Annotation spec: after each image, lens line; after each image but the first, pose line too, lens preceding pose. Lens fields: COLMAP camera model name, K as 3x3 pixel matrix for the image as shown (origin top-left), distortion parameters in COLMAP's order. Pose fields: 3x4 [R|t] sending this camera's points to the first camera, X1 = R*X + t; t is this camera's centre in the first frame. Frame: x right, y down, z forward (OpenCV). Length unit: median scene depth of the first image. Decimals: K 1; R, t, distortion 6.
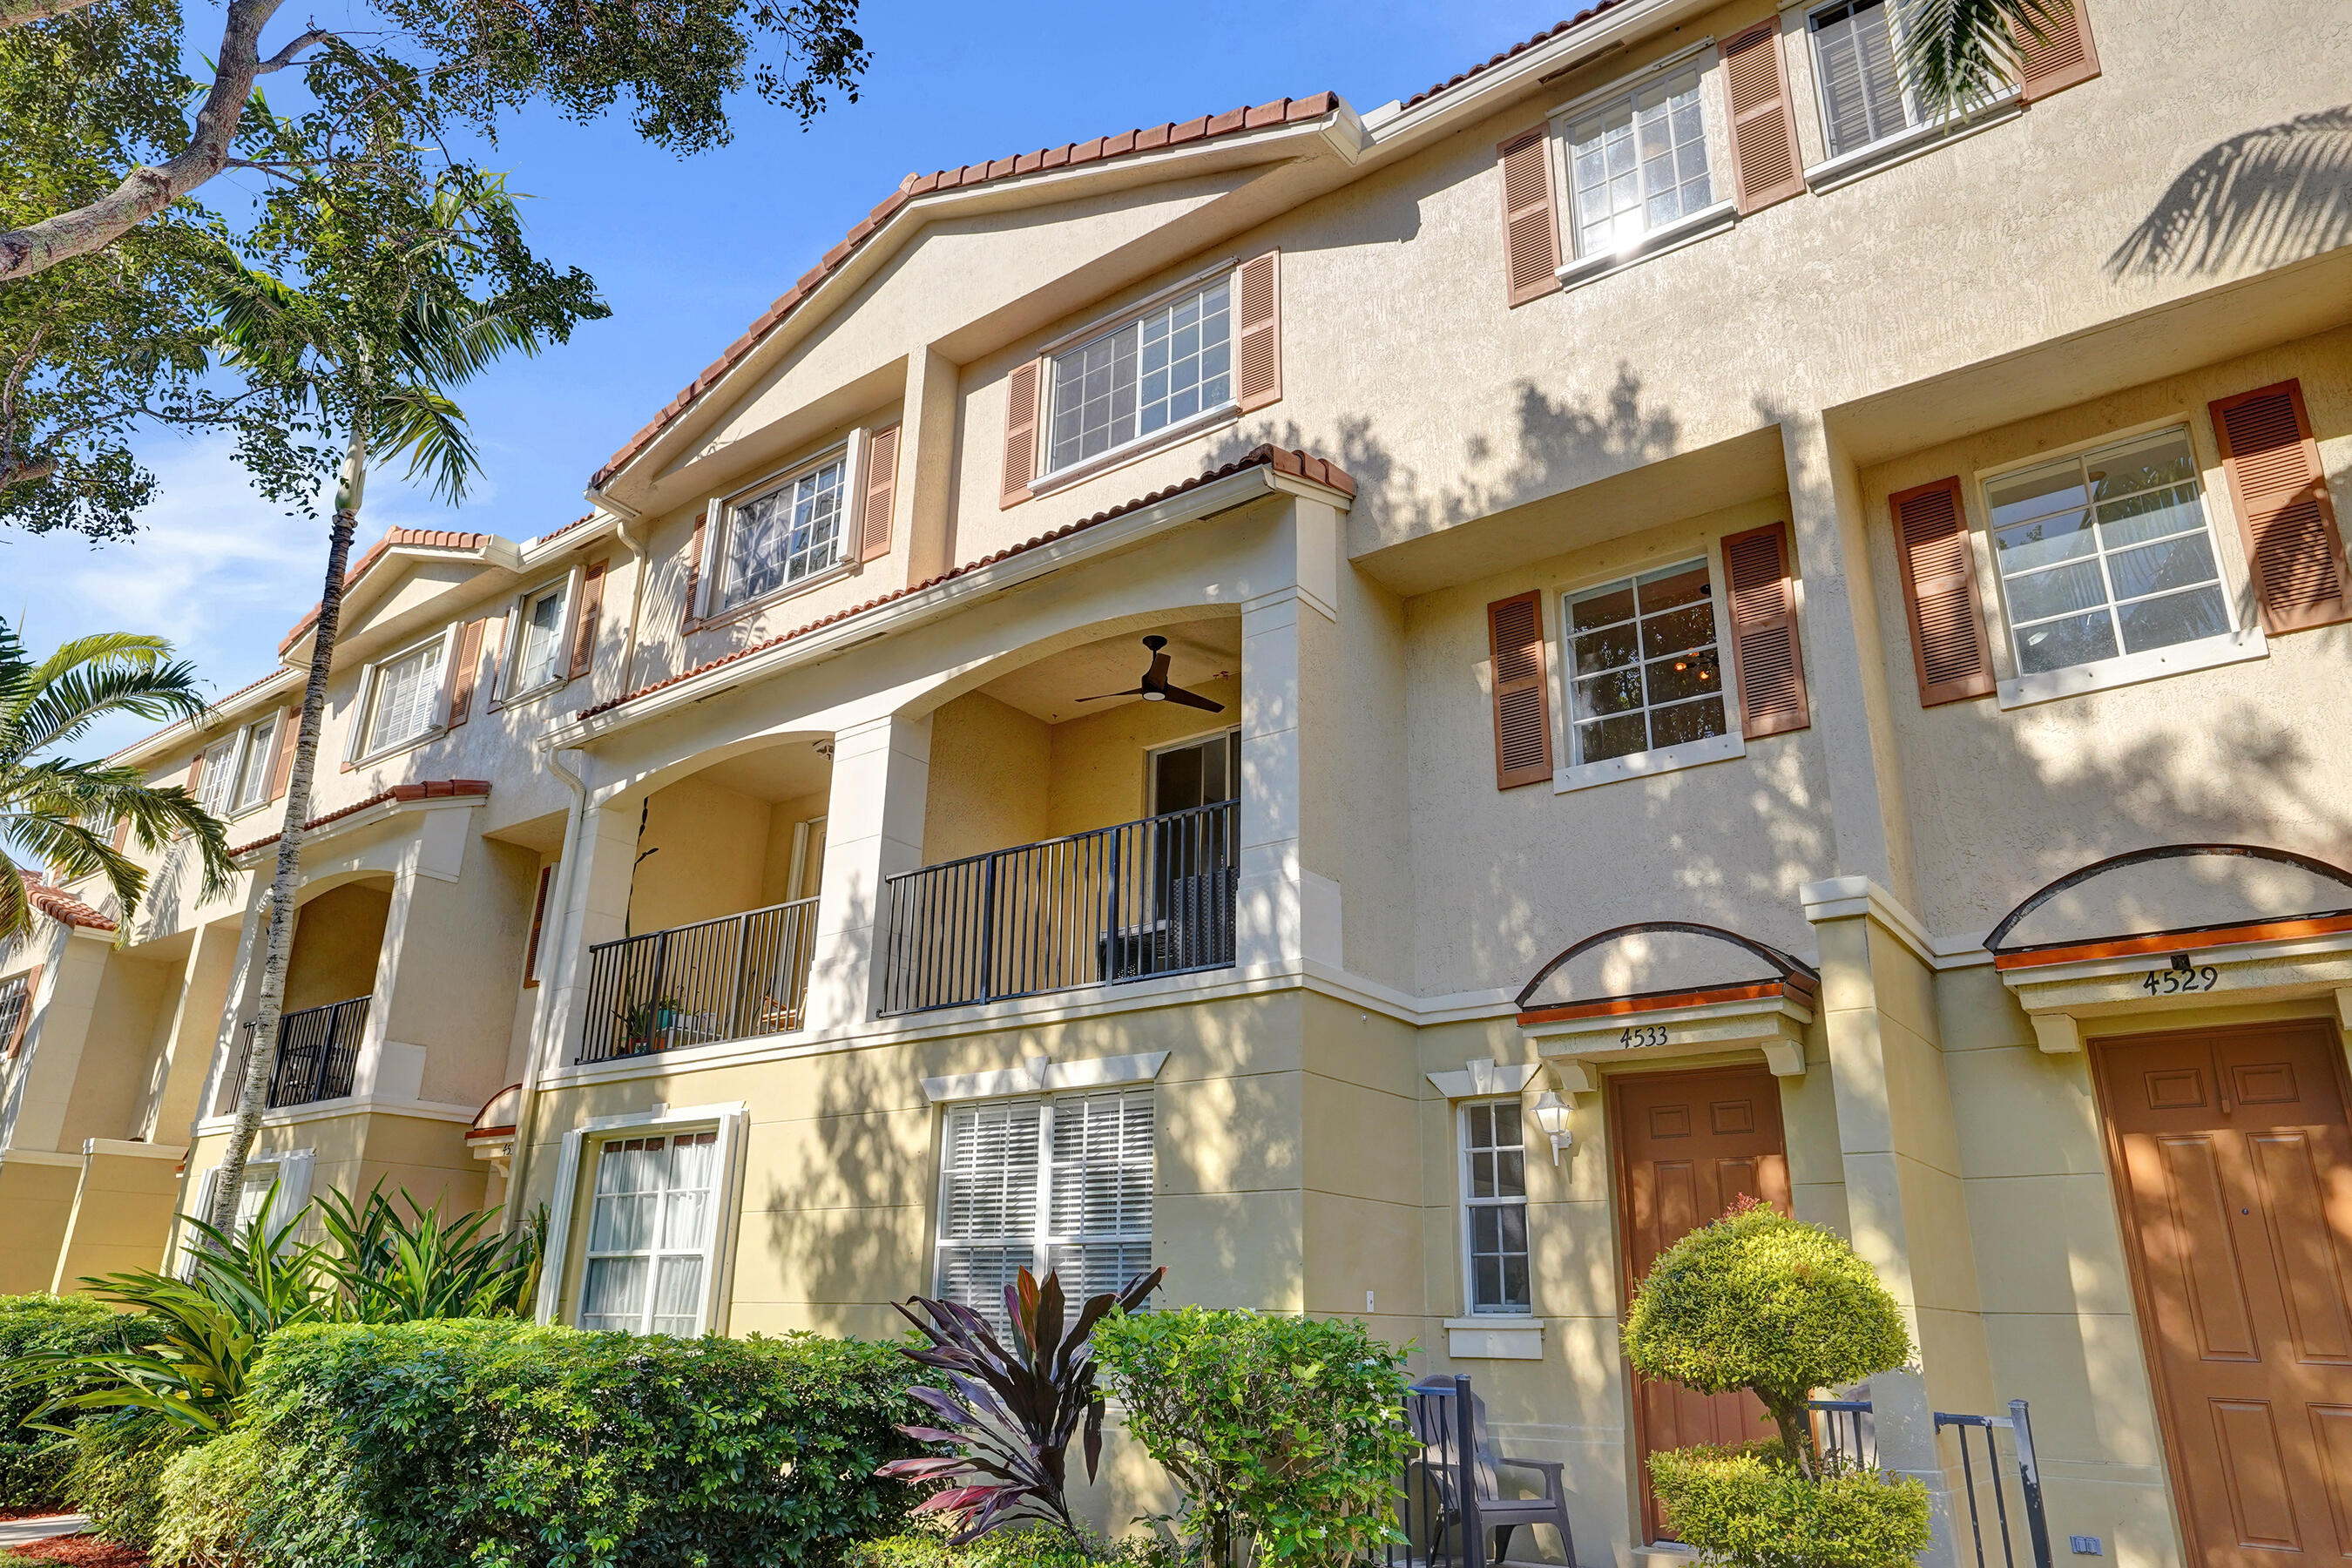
lens RADIAL K [[1566.0, 0, 1172.5], [0, 1566.0, 758.0], [0, 0, 1]] dist [-0.033864, 0.044140]
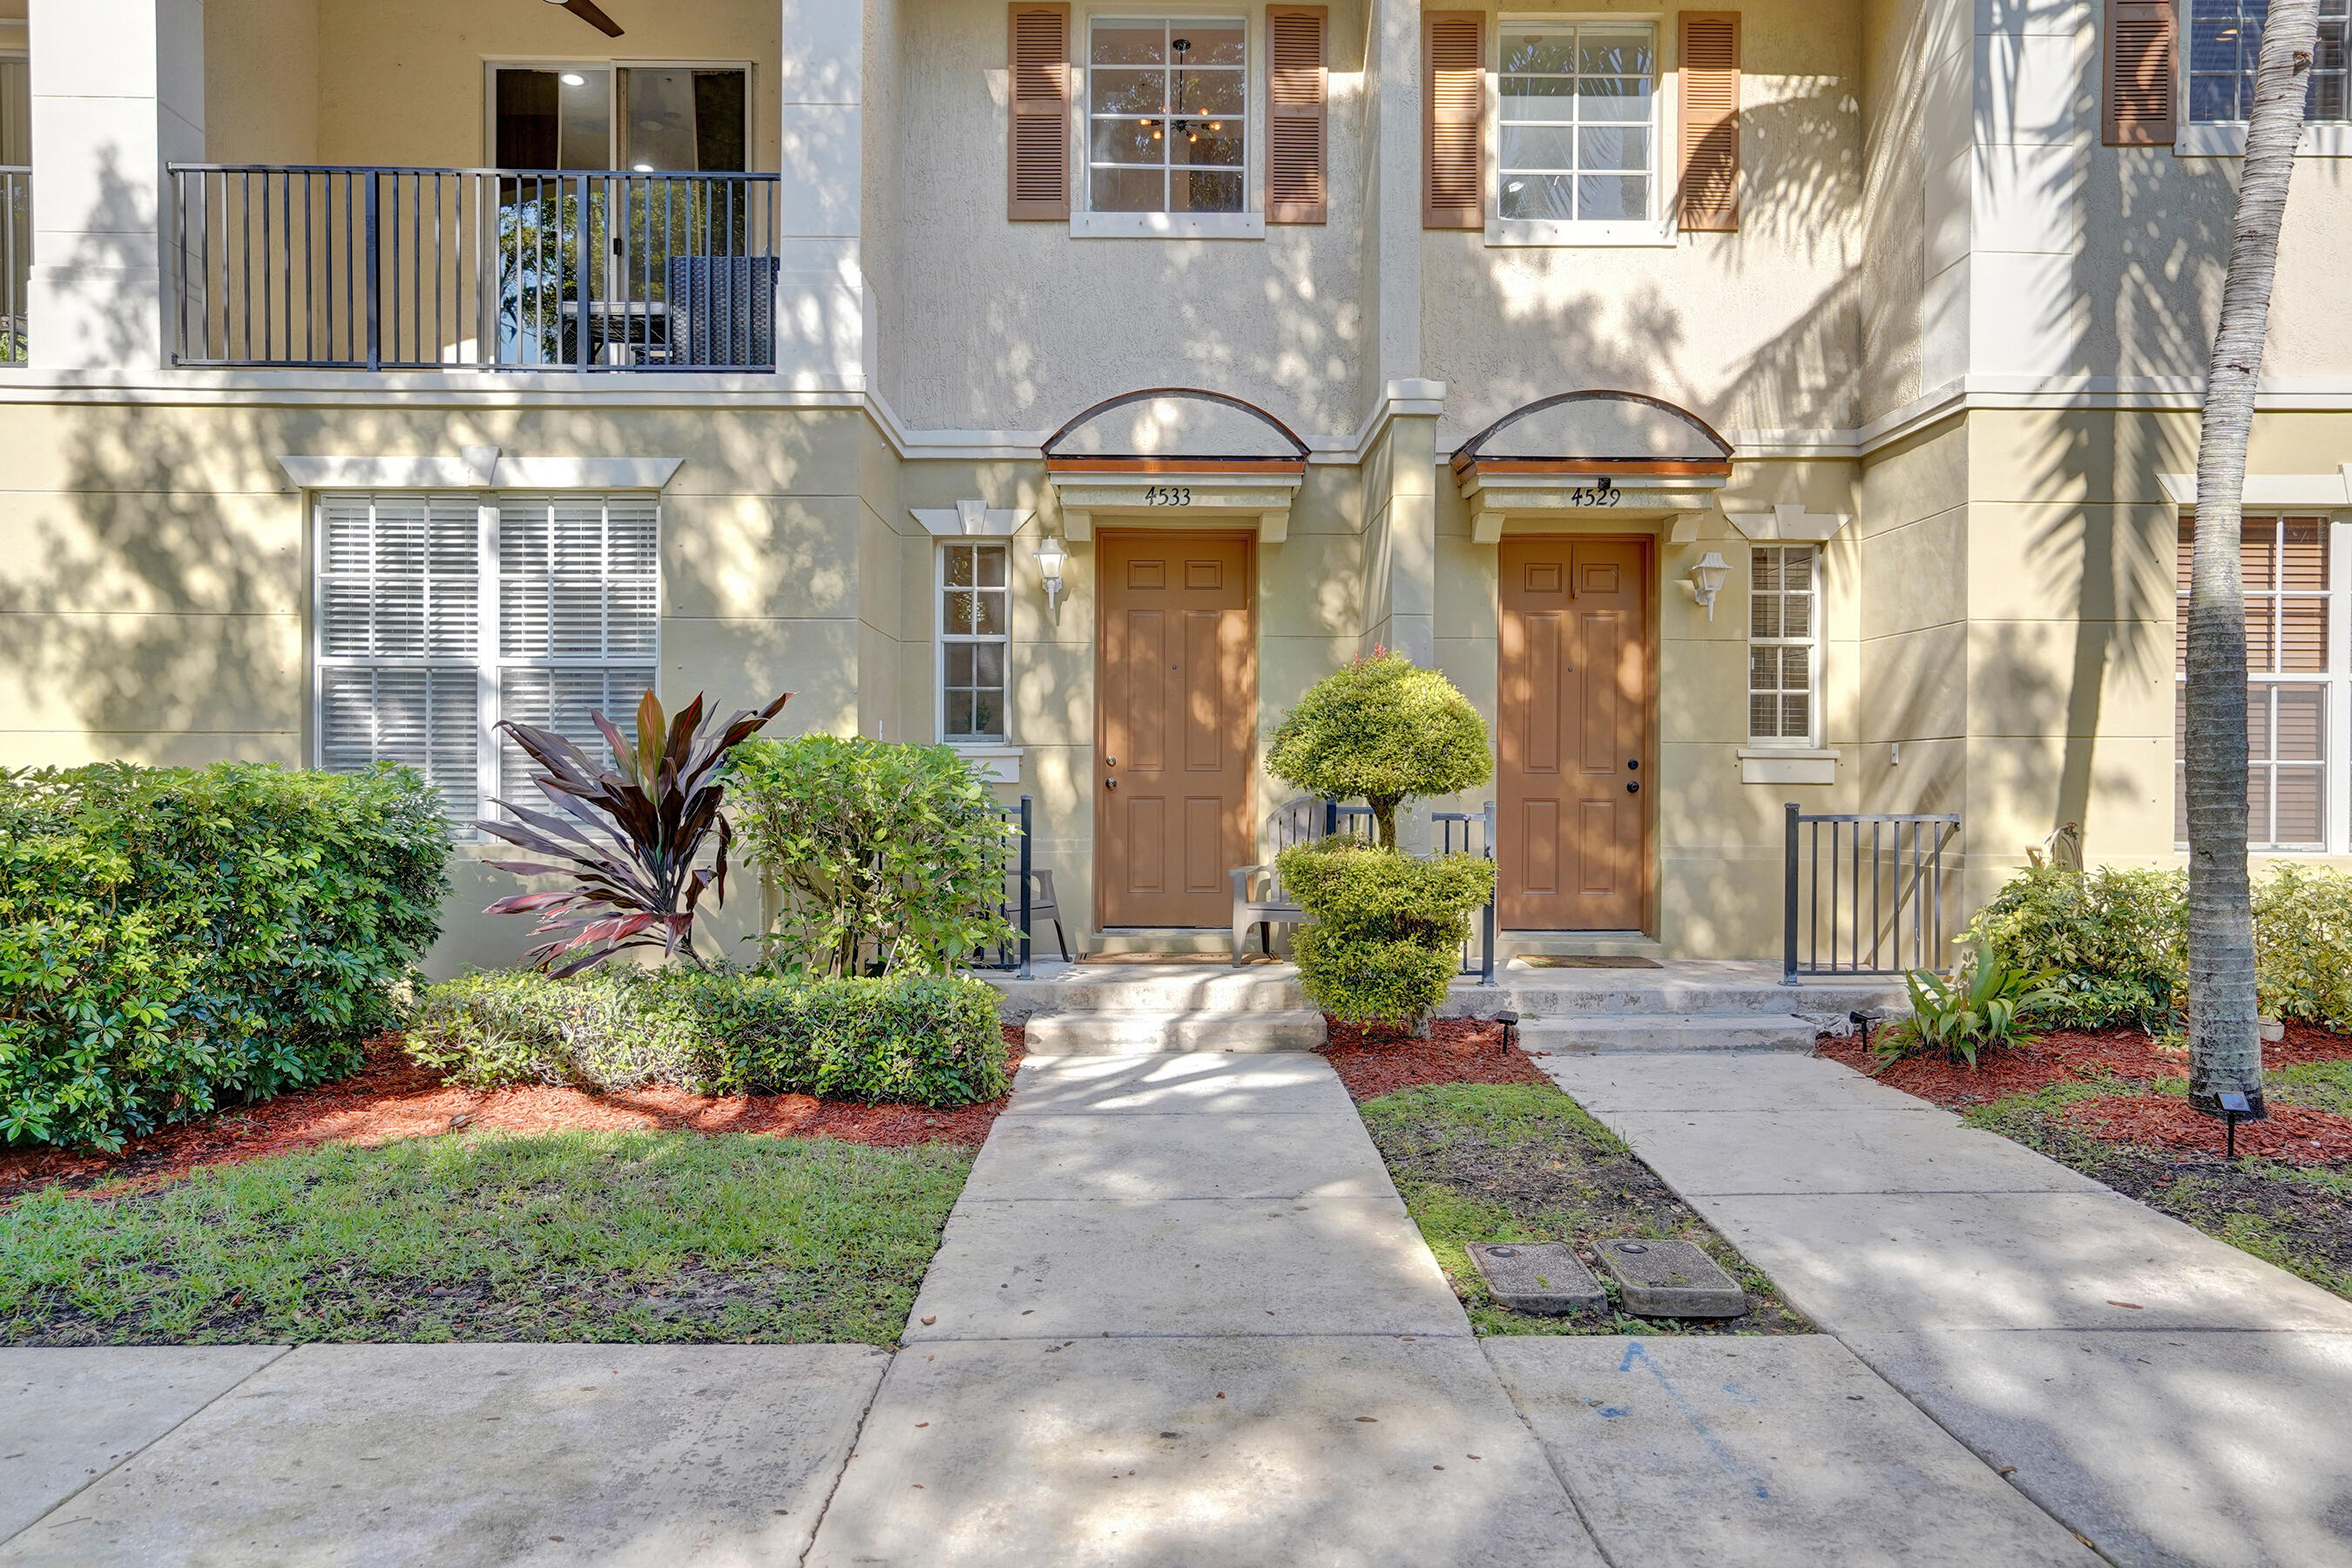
lens RADIAL K [[1681.2, 0, 1189.0], [0, 1681.2, 793.5], [0, 0, 1]] dist [0.004904, 0.005000]
pose [[0.777502, -0.018560, 0.628607, -0.374301], [-0.207287, 0.936142, 0.284026, 0.035251], [-0.593737, -0.351132, 0.724005, 0.078637]]
